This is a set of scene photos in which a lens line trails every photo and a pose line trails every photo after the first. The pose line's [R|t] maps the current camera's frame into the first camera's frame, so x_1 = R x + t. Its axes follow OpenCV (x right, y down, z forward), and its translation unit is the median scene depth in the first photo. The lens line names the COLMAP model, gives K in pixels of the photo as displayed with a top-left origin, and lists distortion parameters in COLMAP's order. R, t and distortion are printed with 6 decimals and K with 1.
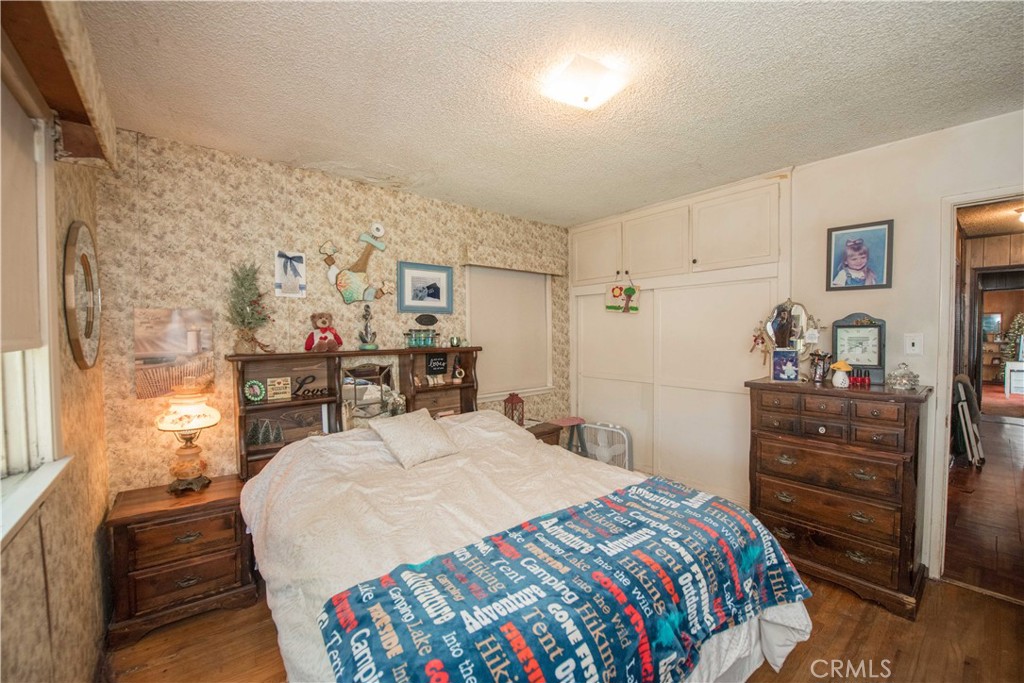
lens RADIAL K [[404.2, 0, 509.2], [0, 404.2, 339.5], [0, 0, 1]] dist [-0.018020, -0.000482]
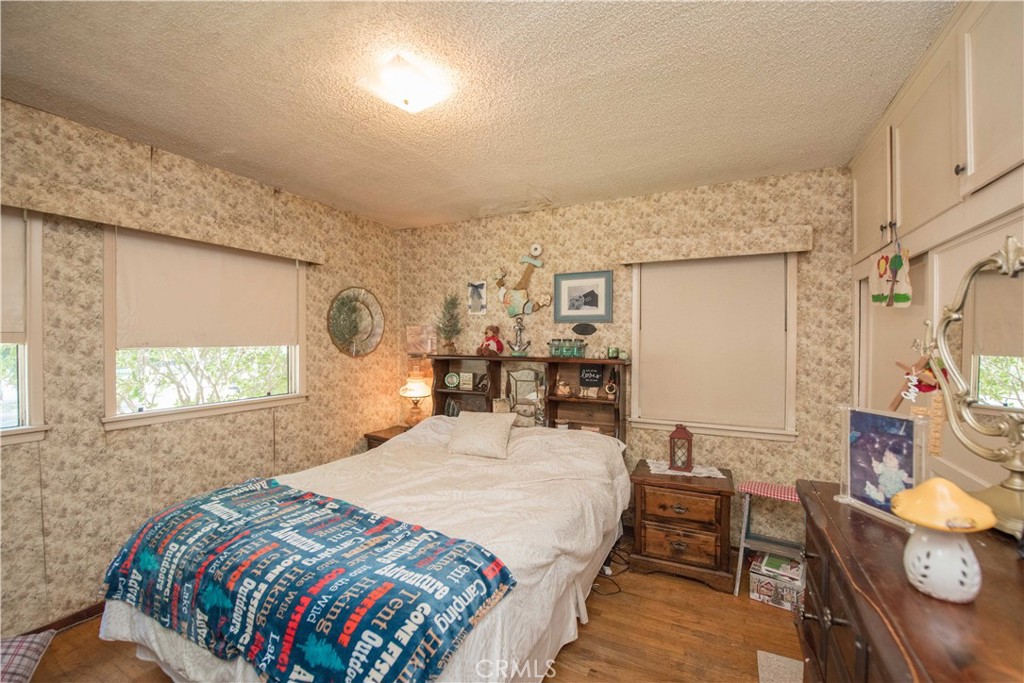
lens RADIAL K [[404.2, 0, 514.8], [0, 404.2, 342.5], [0, 0, 1]] dist [-0.018020, -0.000482]
pose [[0.415926, 0.009308, -0.909351, 0.649509], [-0.030462, 0.999529, -0.003702, -0.008573], [0.908888, 0.029240, 0.416013, 0.473737]]
